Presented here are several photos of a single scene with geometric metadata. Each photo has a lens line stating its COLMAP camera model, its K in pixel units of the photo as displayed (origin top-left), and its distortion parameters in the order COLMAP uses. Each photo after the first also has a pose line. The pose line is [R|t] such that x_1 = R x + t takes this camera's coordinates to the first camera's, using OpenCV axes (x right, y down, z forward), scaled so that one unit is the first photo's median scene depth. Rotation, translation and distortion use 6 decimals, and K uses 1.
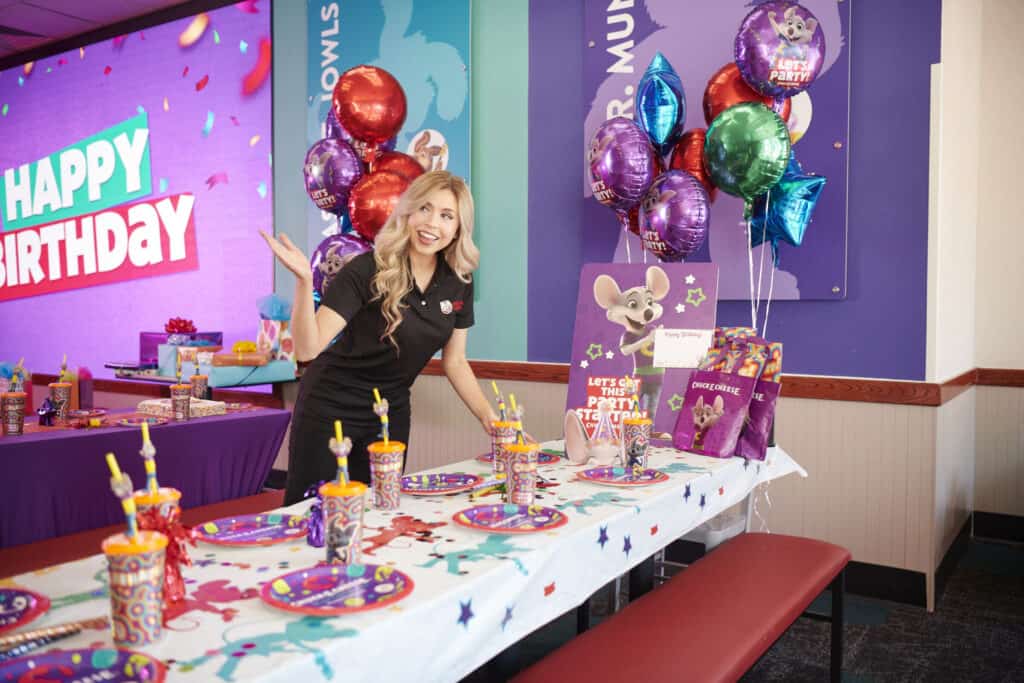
lens RADIAL K [[854.2, 0, 512.0], [0, 854.2, 341.5], [0, 0, 1]] dist [-0.037459, 0.075906]
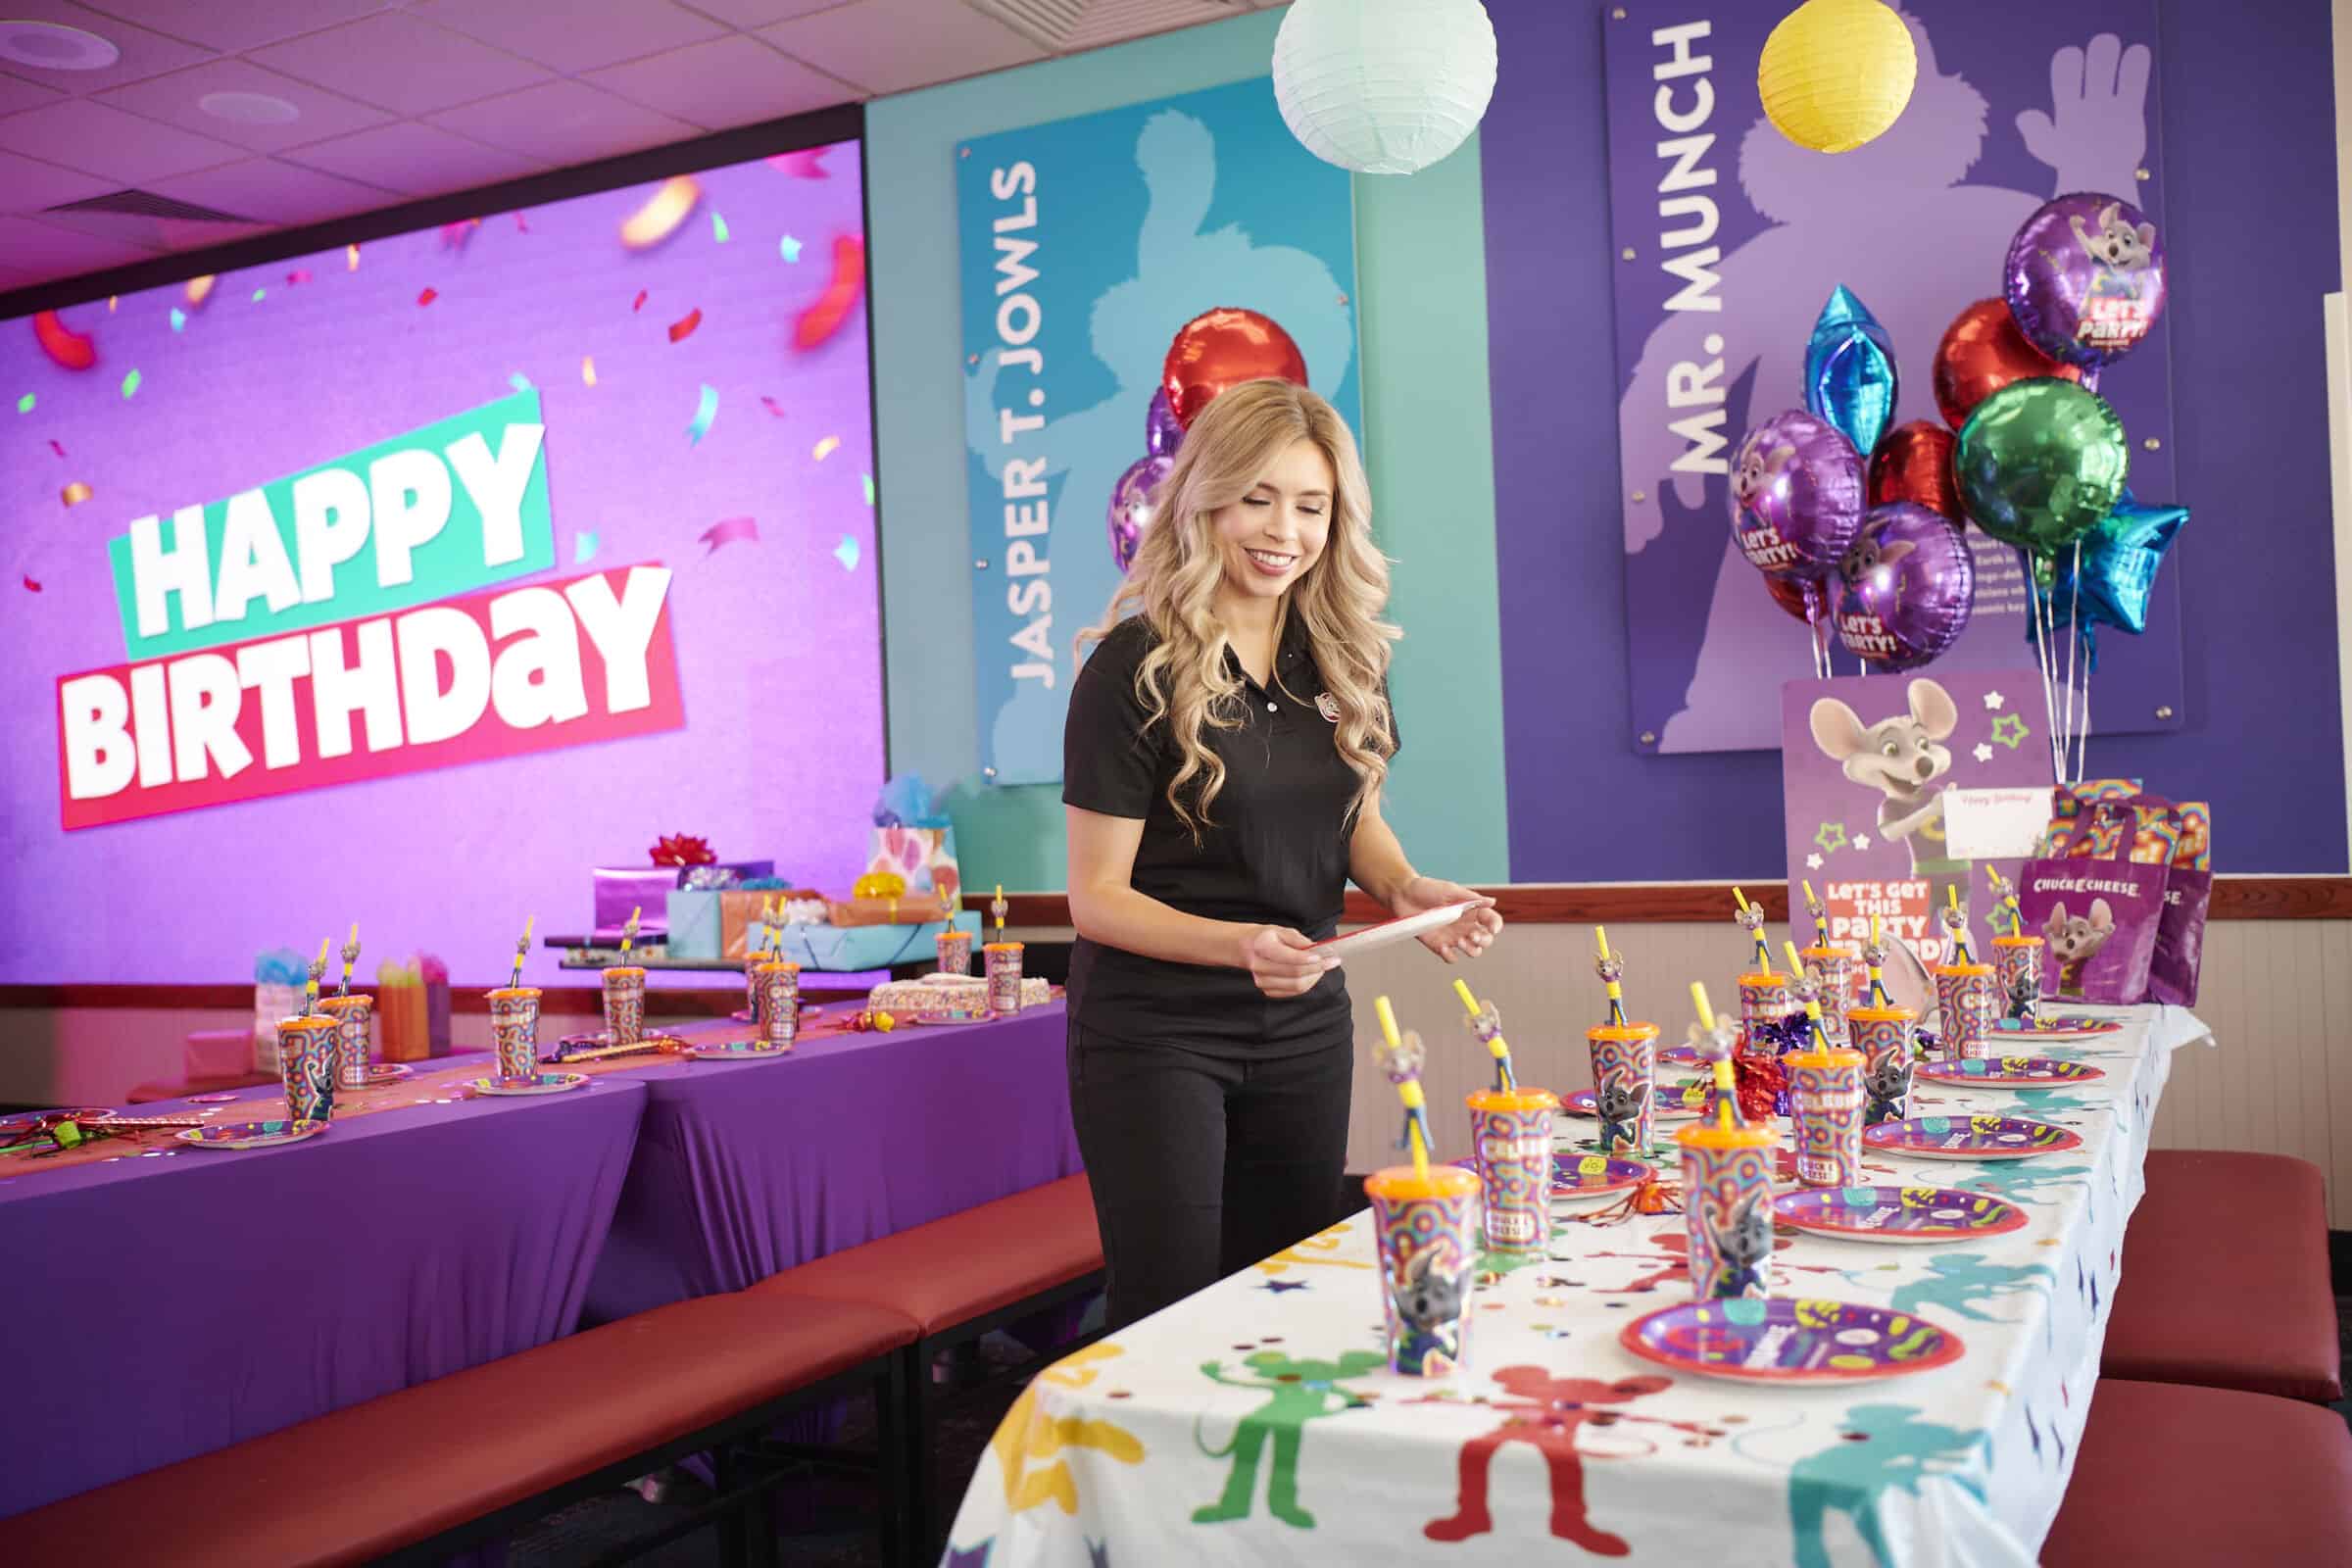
lens RADIAL K [[2120.6, 0, 1176.0], [0, 2120.6, 784.0], [0, 0, 1]] dist [-0.005171, 0.091318]
pose [[0.993688, -0.041944, 0.104043, -0.331534], [0.046947, 0.997833, -0.046109, 0.014655], [-0.101883, 0.050702, 0.993503, -0.229594]]
